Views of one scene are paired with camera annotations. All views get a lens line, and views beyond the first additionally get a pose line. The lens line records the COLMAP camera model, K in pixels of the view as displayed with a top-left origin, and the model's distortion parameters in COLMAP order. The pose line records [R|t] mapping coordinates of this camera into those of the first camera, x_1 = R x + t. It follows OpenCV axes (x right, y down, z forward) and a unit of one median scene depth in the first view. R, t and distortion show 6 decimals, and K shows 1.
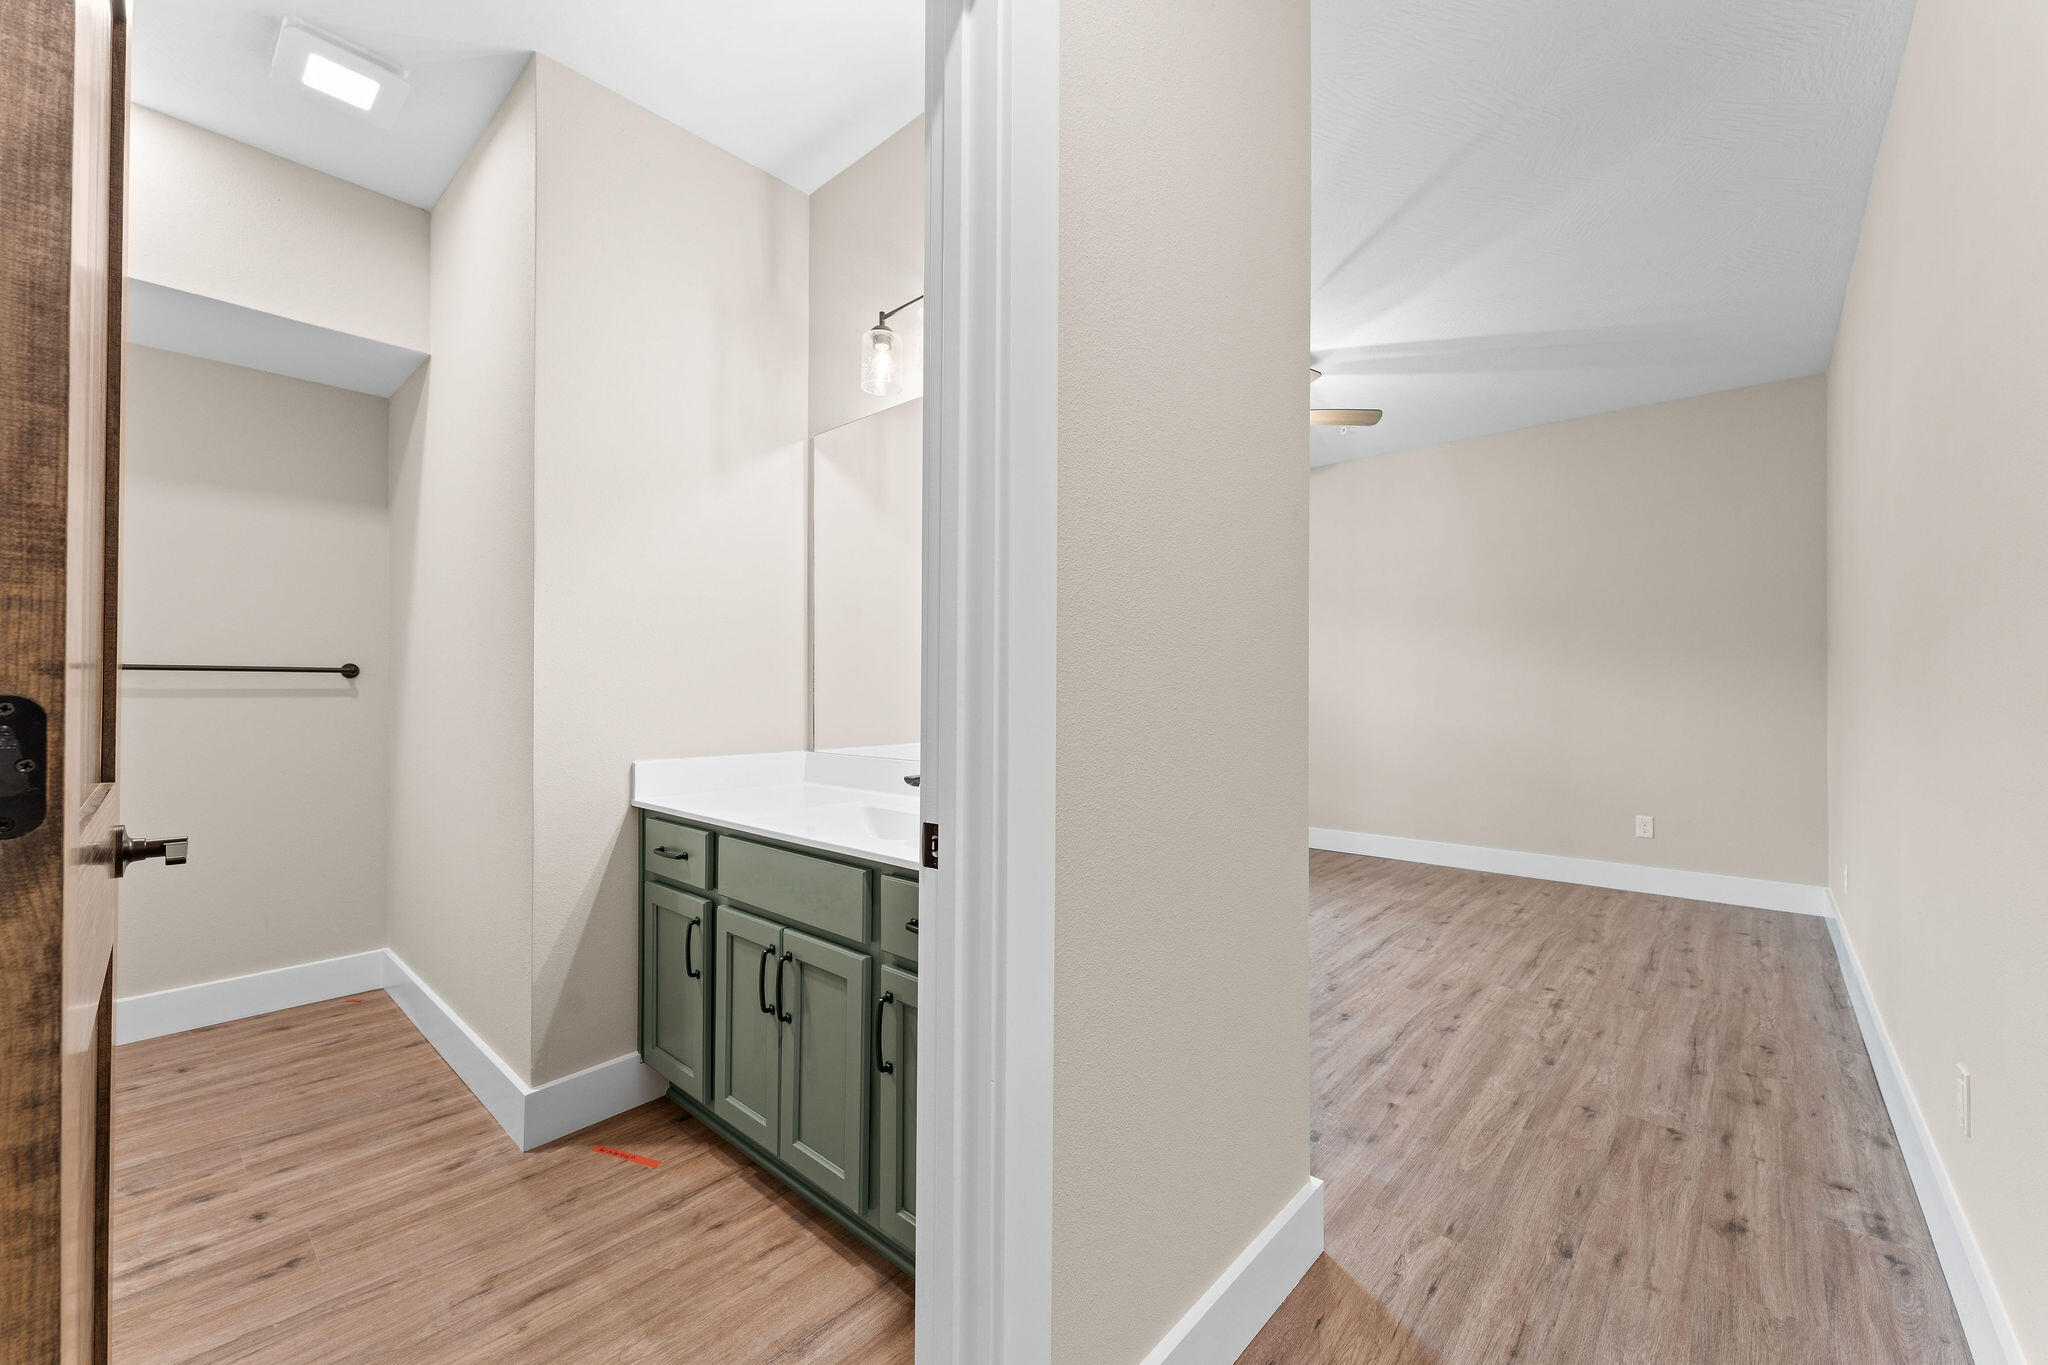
lens RADIAL K [[814.1, 0, 1016.6], [0, 814.1, 688.6], [0, 0, 1]] dist [-0.000928, -0.000040]
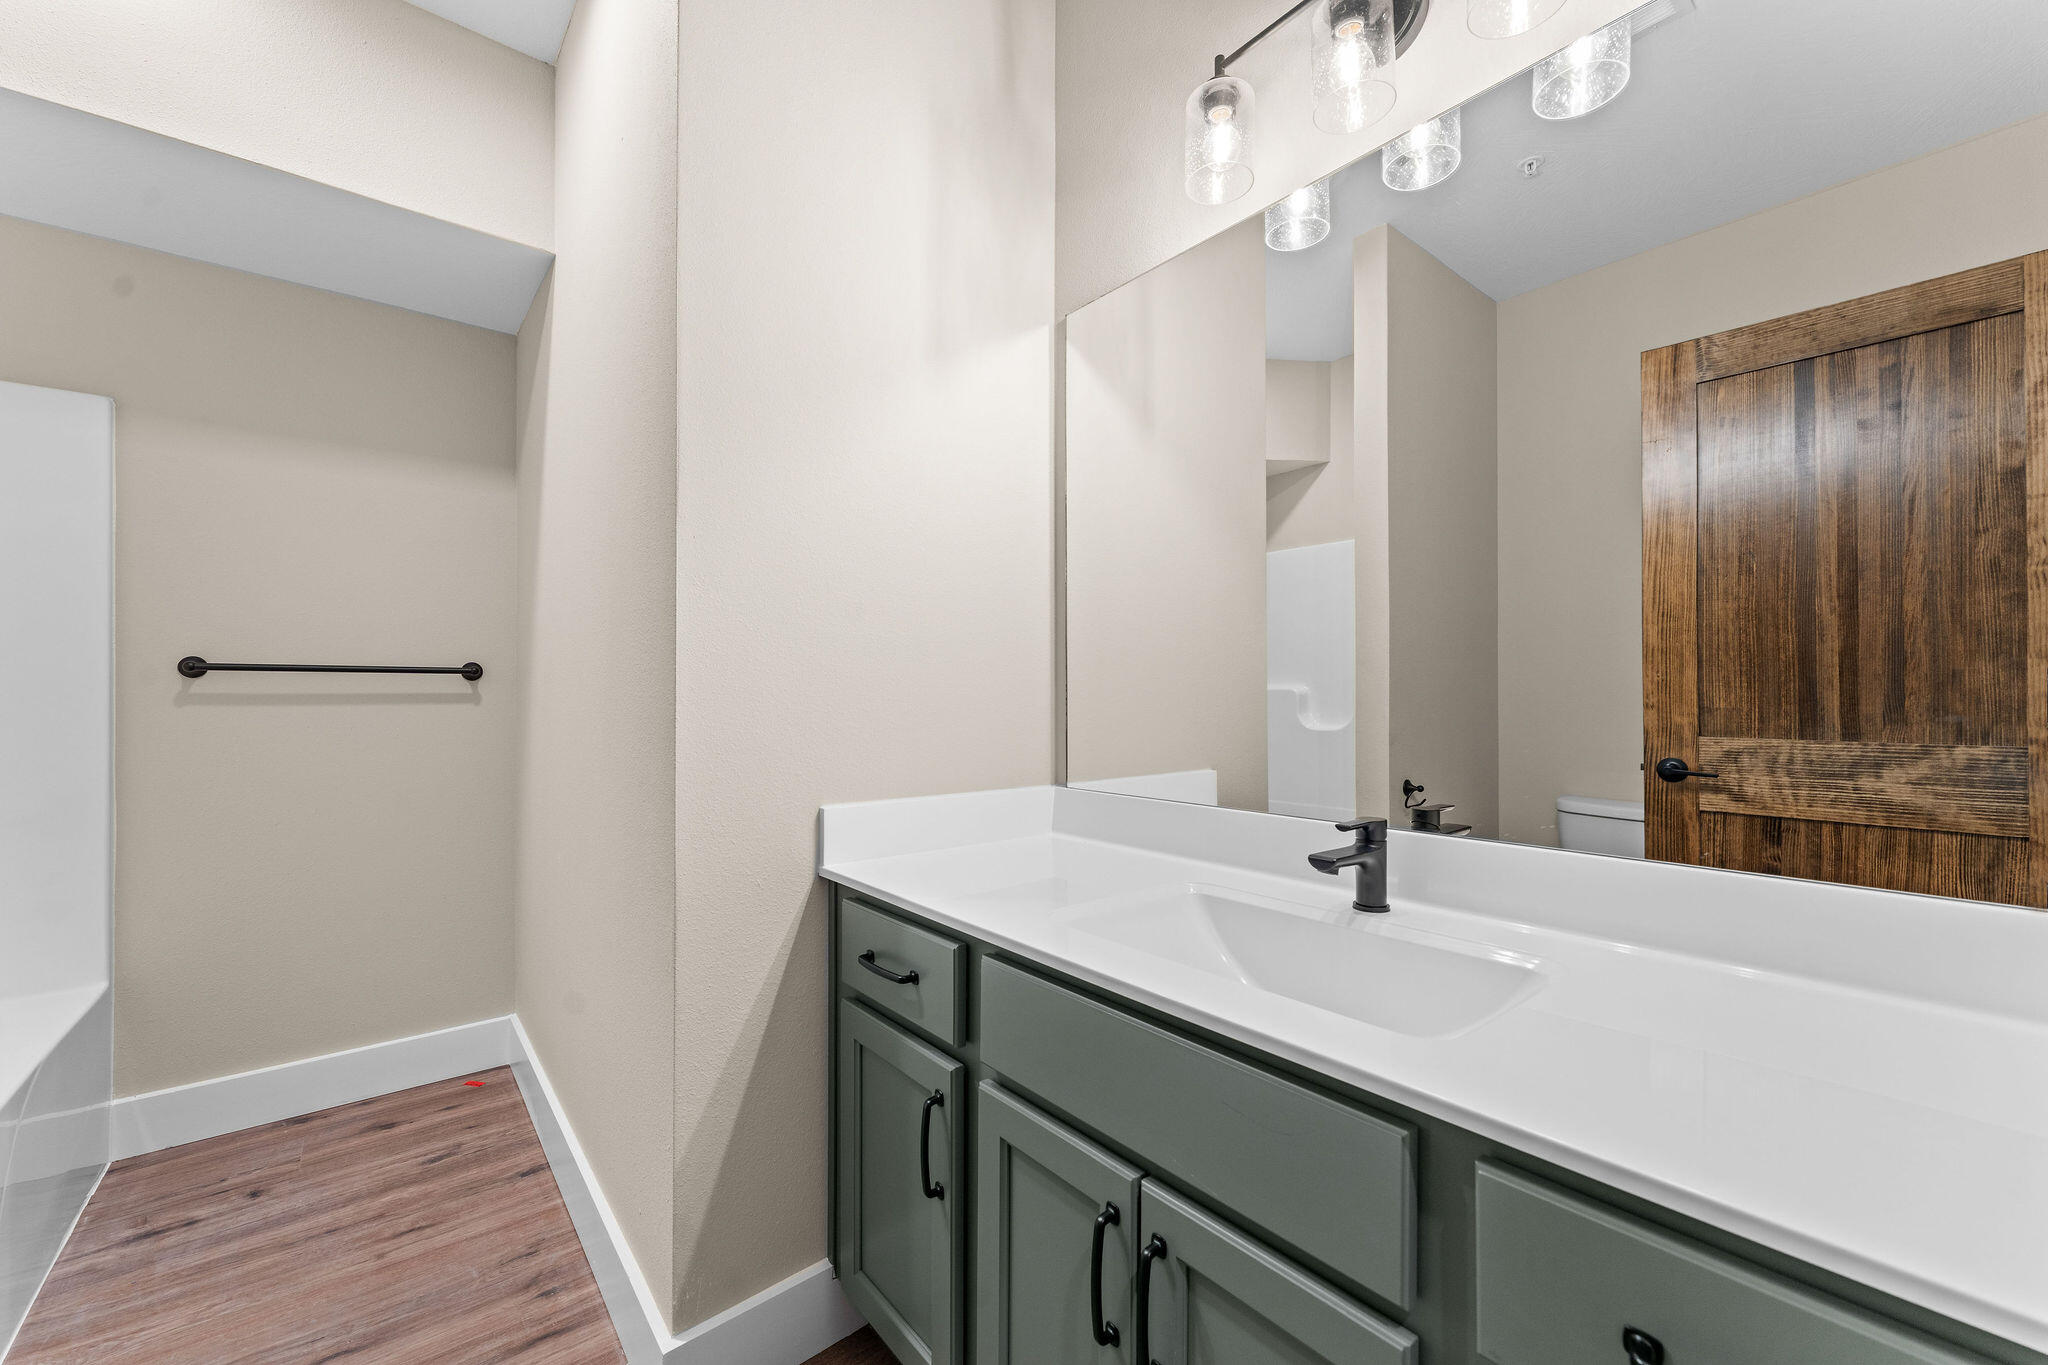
lens RADIAL K [[811.1, 0, 1010.8], [0, 811.1, 690.3], [0, 0, 1]] dist [-0.001685, -0.000250]
pose [[0.987605, -0.002550, -0.156942, -0.220411], [0.002174, 0.999994, -0.002565, 0.000260], [0.156947, 0.002192, 0.987605, 0.388168]]
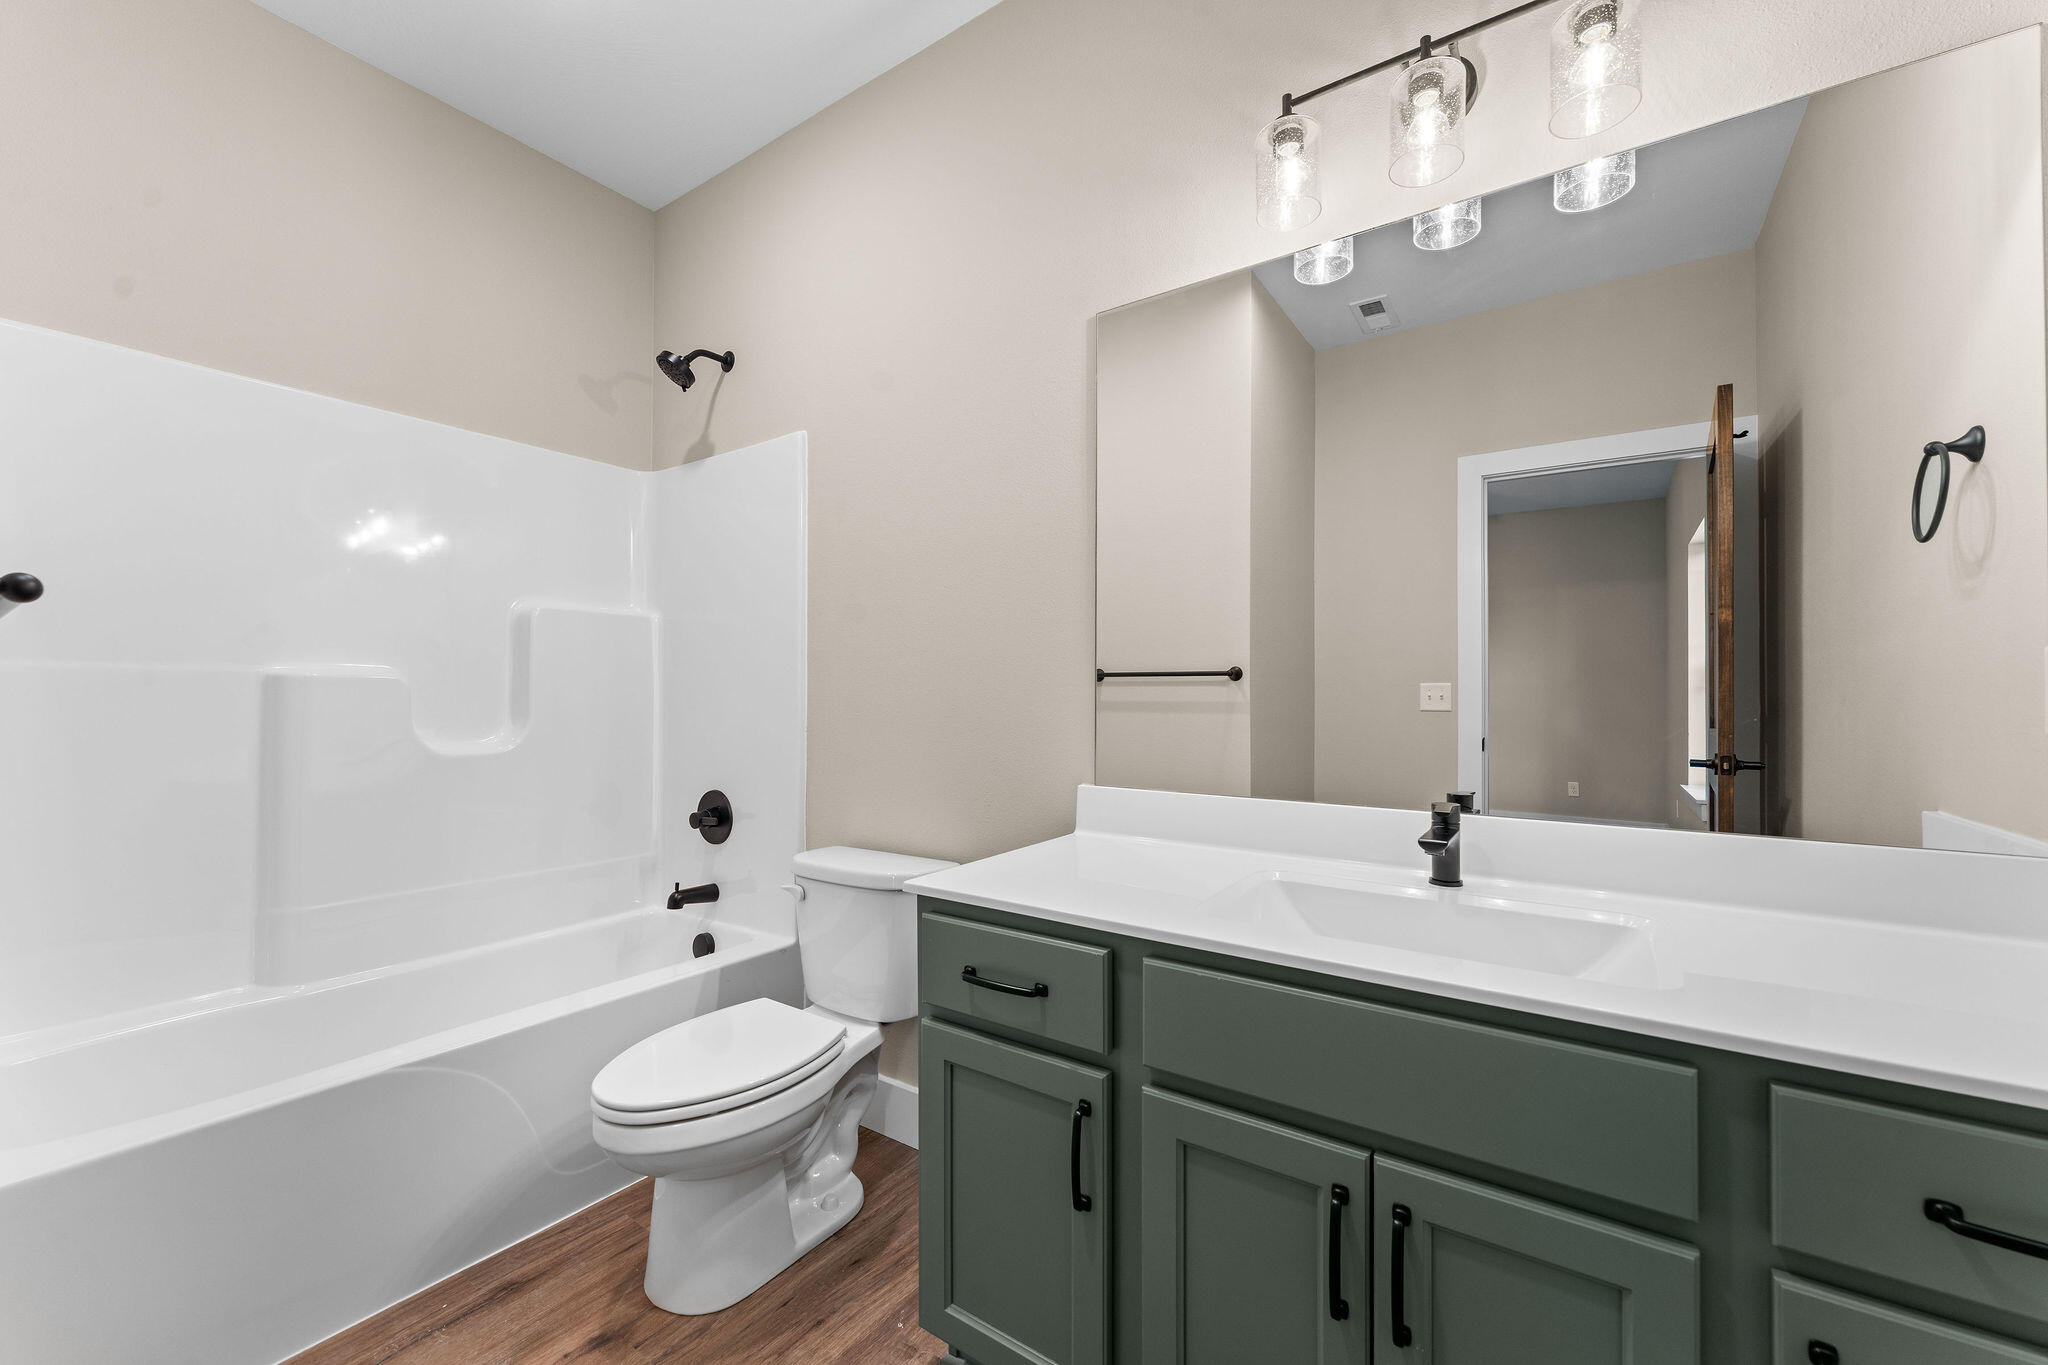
lens RADIAL K [[814.1, 0, 1016.6], [0, 814.1, 688.6], [0, 0, 1]] dist [-0.000928, -0.000040]
pose [[0.993444, -0.007542, 0.114067, -0.437971], [0.008055, 0.999959, -0.004038, -0.001547], [-0.114032, 0.004930, 0.993465, 0.392690]]
